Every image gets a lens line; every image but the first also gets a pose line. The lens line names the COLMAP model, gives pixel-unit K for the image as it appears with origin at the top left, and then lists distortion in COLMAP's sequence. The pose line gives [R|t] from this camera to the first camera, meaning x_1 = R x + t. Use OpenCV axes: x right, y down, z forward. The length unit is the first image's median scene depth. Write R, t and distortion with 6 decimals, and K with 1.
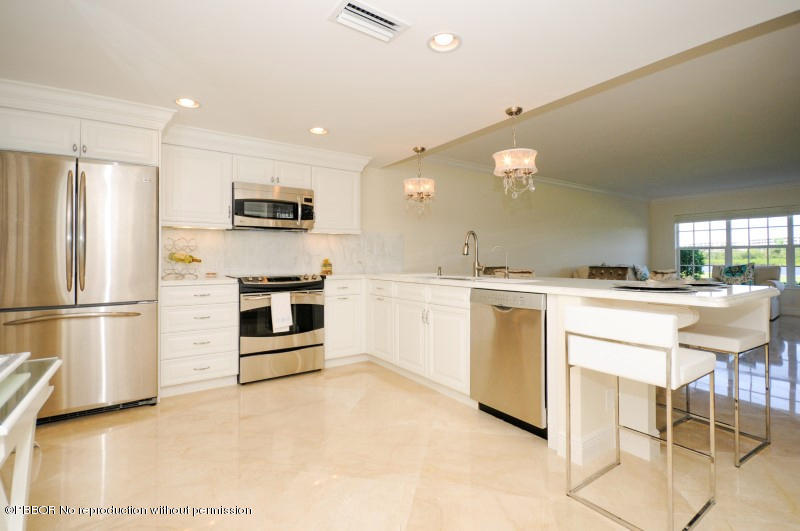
lens RADIAL K [[374.4, 0, 402.9], [0, 374.4, 256.9], [0, 0, 1]] dist [0.000333, 0.000136]
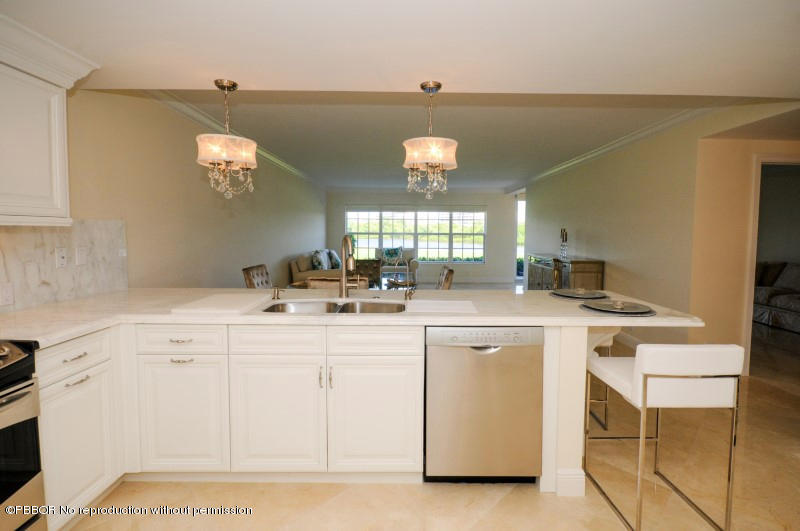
lens RADIAL K [[374.4, 0, 402.9], [0, 374.4, 256.9], [0, 0, 1]] dist [0.000333, 0.000136]
pose [[0.571867, -0.048013, 0.818940, -0.303314], [-0.011091, 0.997742, 0.066241, -0.068743], [-0.820272, -0.046963, 0.570043, 0.462264]]
